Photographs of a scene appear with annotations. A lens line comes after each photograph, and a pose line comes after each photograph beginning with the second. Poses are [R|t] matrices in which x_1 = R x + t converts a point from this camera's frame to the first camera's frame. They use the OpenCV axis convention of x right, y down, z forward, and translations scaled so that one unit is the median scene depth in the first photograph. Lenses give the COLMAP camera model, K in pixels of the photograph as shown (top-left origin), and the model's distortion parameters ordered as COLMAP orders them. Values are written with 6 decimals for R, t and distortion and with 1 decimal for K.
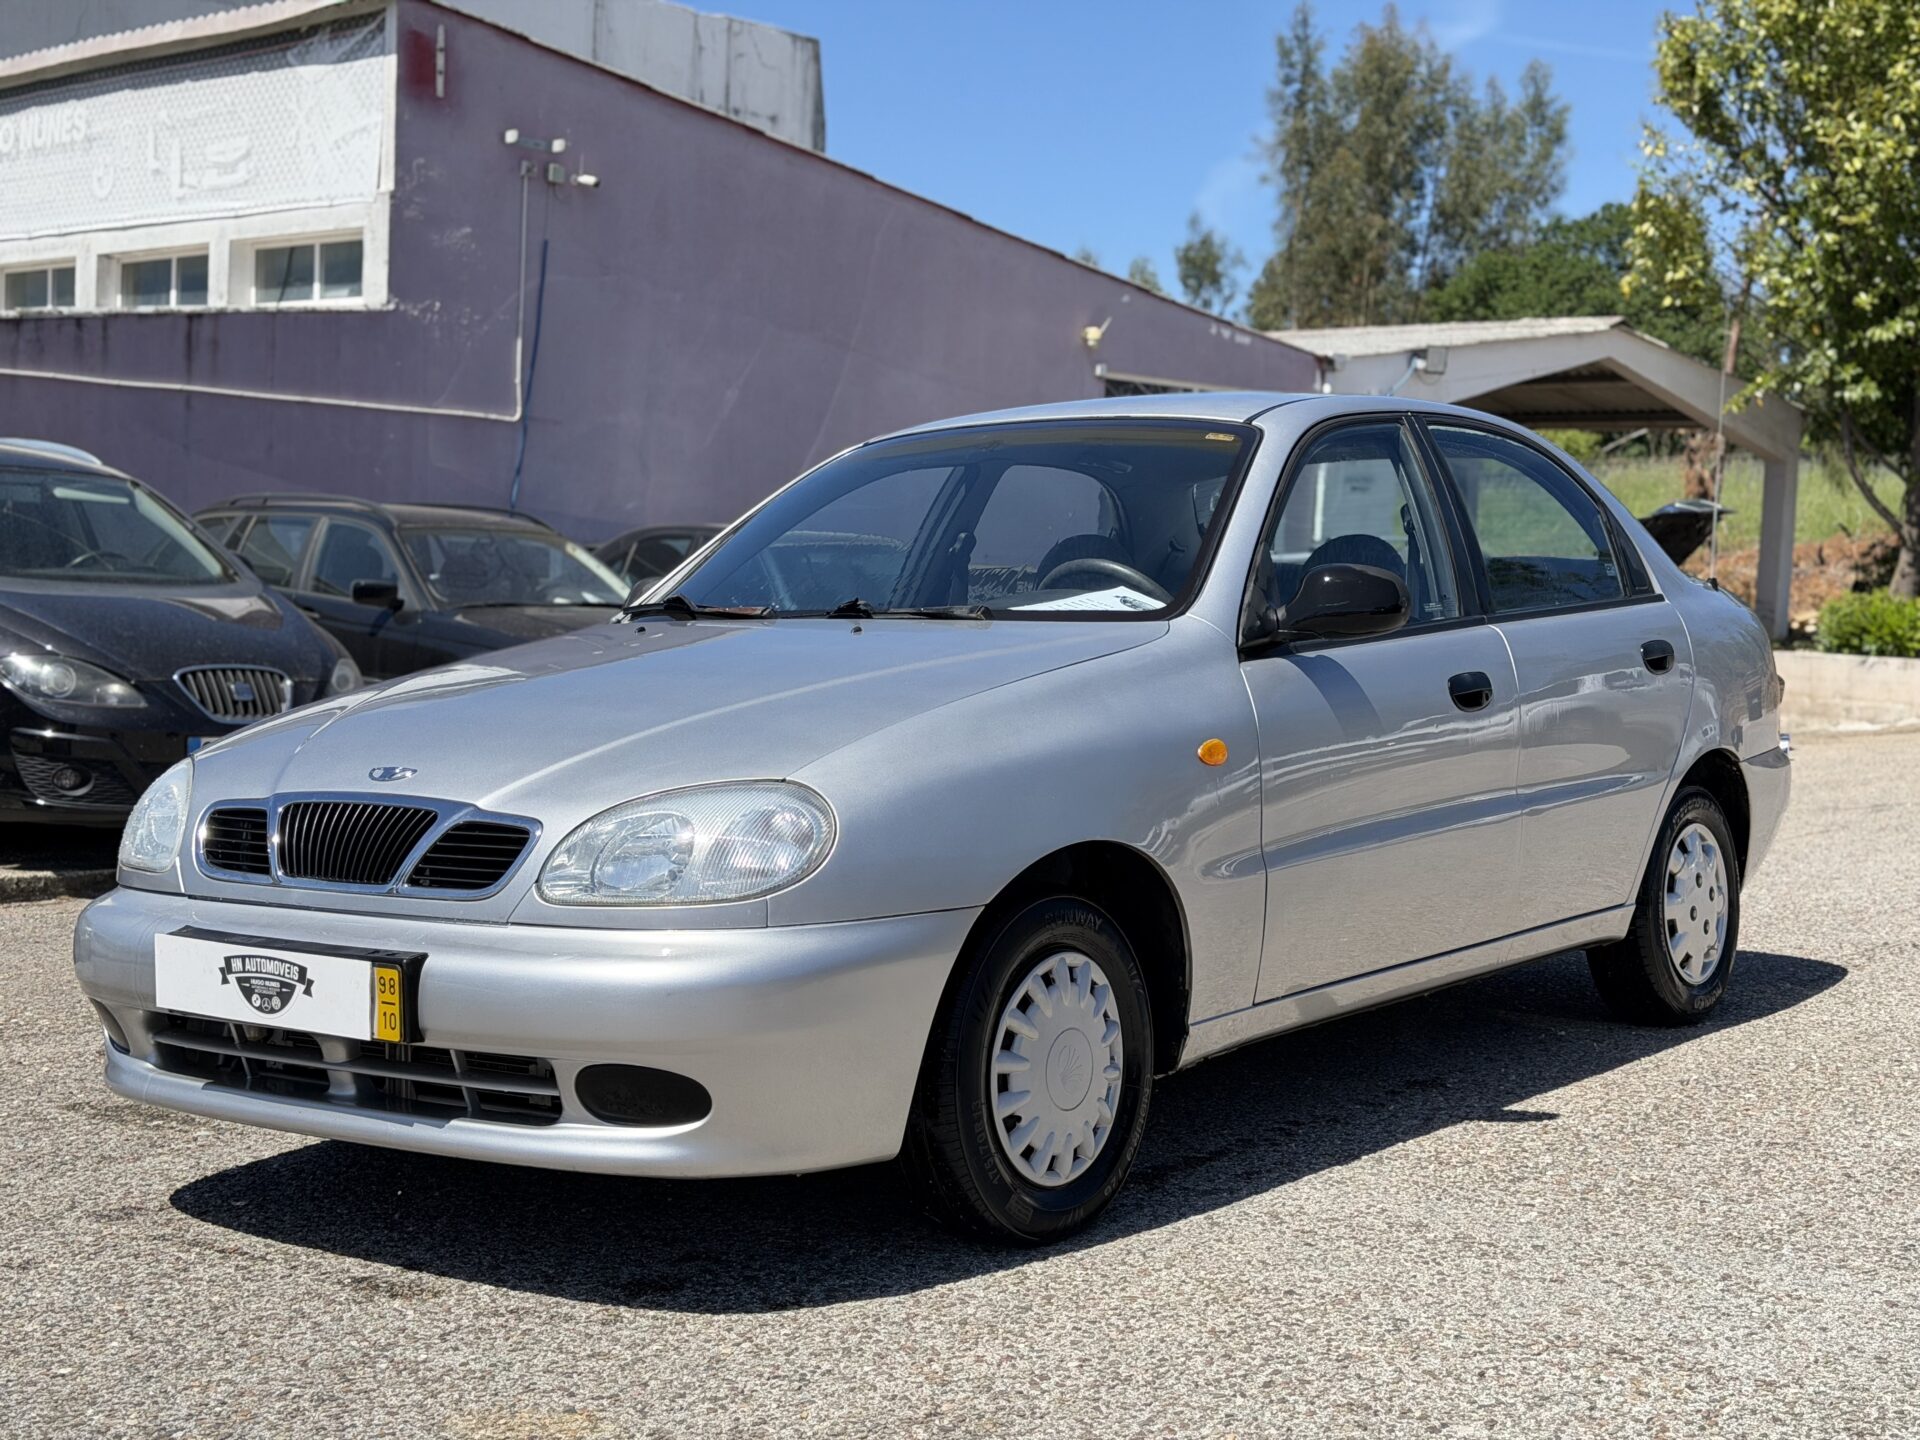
lens RADIAL K [[2771.1, 0, 971.2], [0, 2771.1, 713.5], [0, 0, 1]] dist [0.108065, 0.000000]
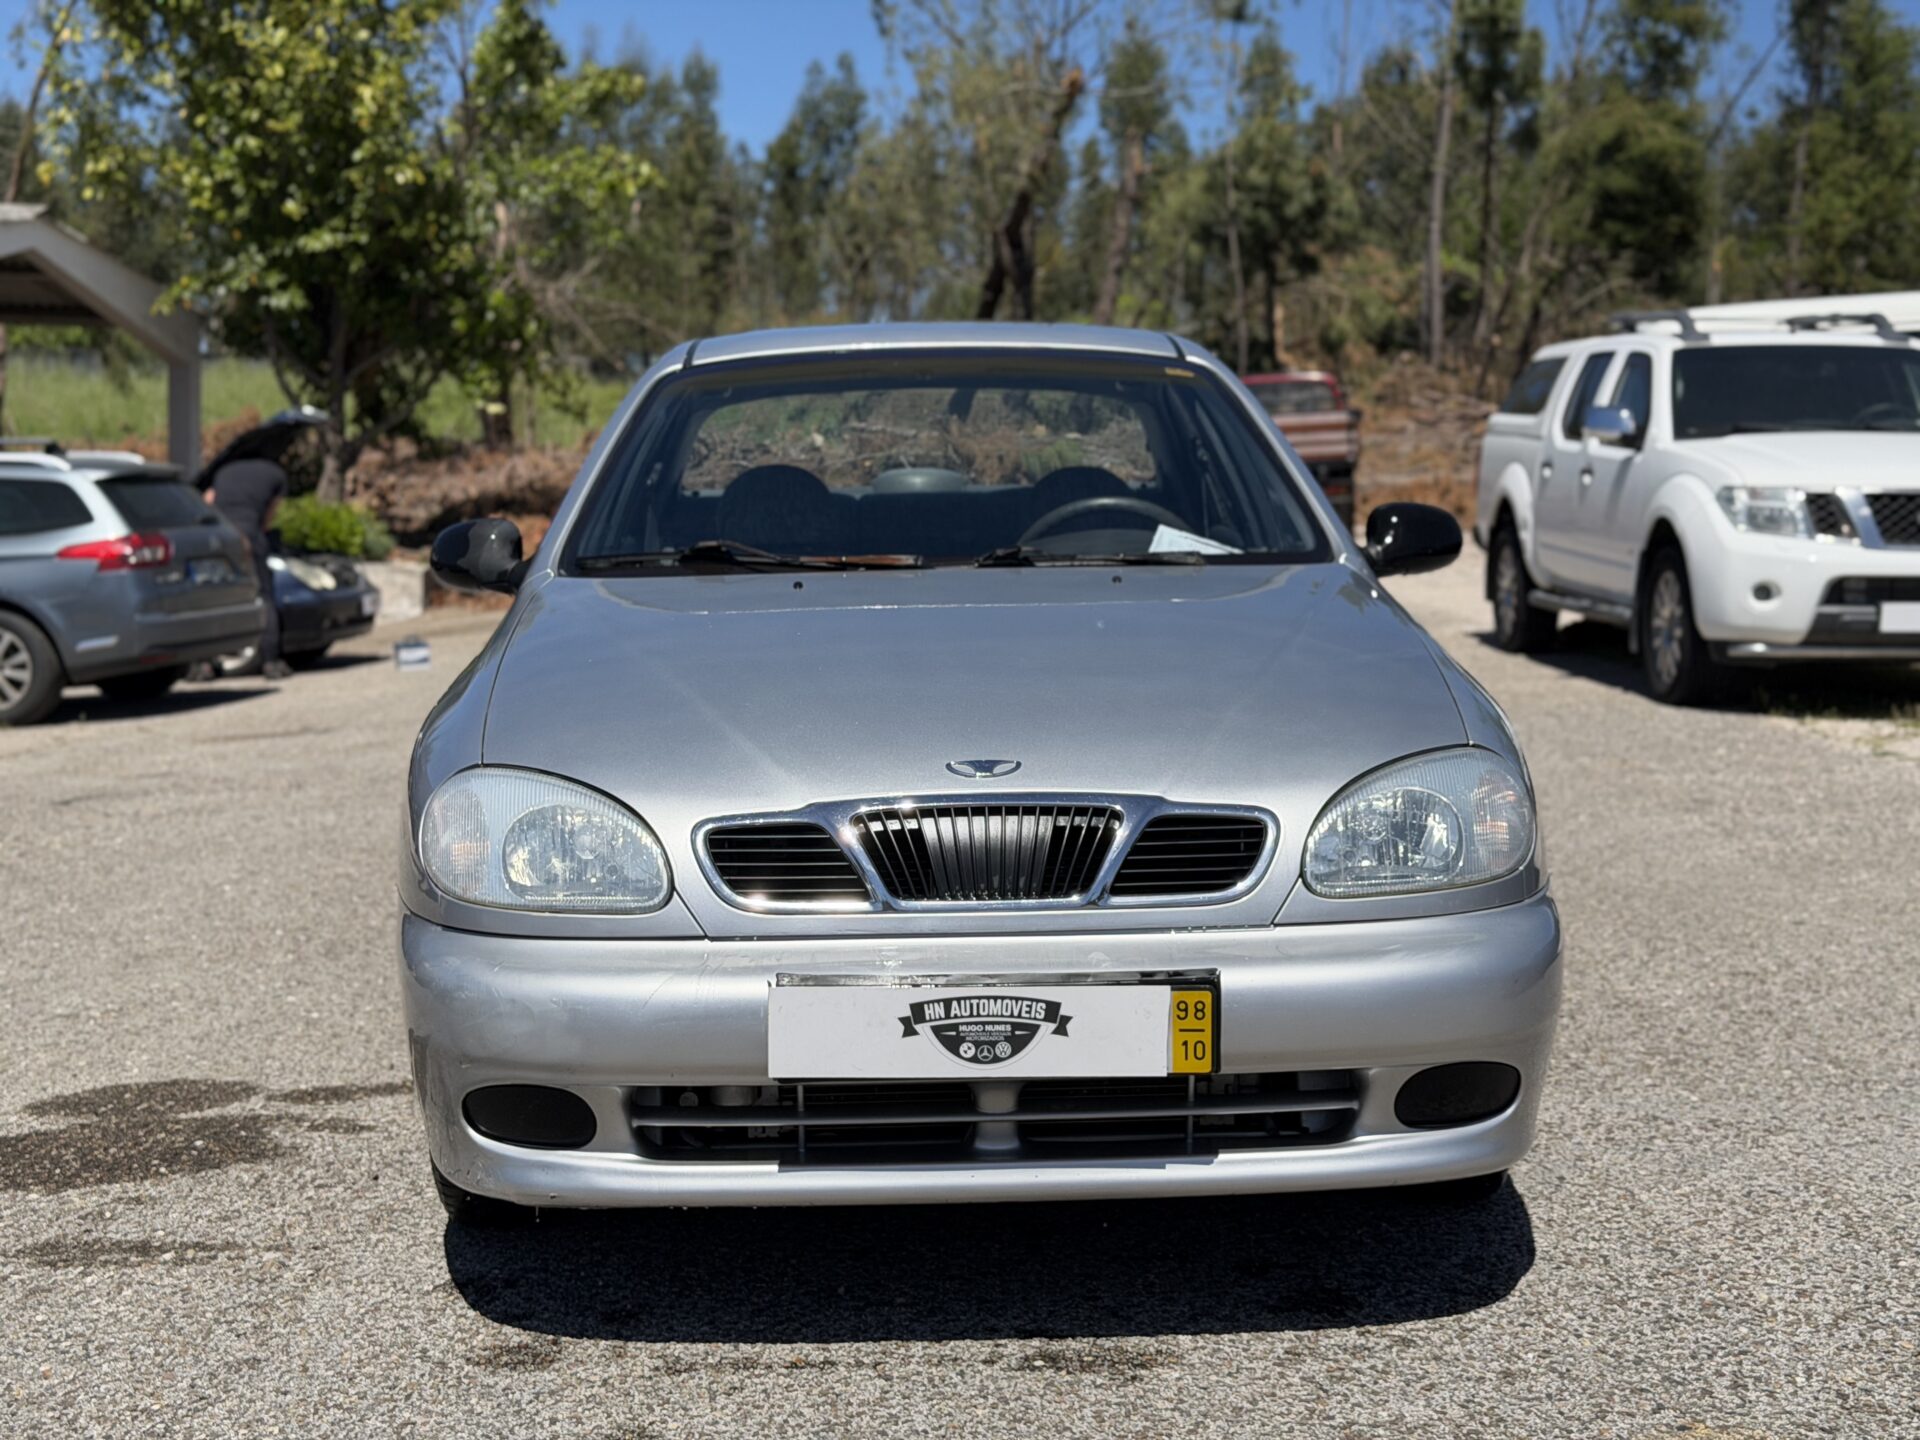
lens RADIAL K [[2771.1, 0, 967.2], [0, 2771.1, 716.8], [0, 0, 1]] dist [0.108065, 0.000000]
pose [[0.765555, -0.058689, 0.640688, -0.749294], [0.034314, 0.998138, 0.050432, -0.036613], [-0.642455, -0.016624, 0.766143, 0.354735]]
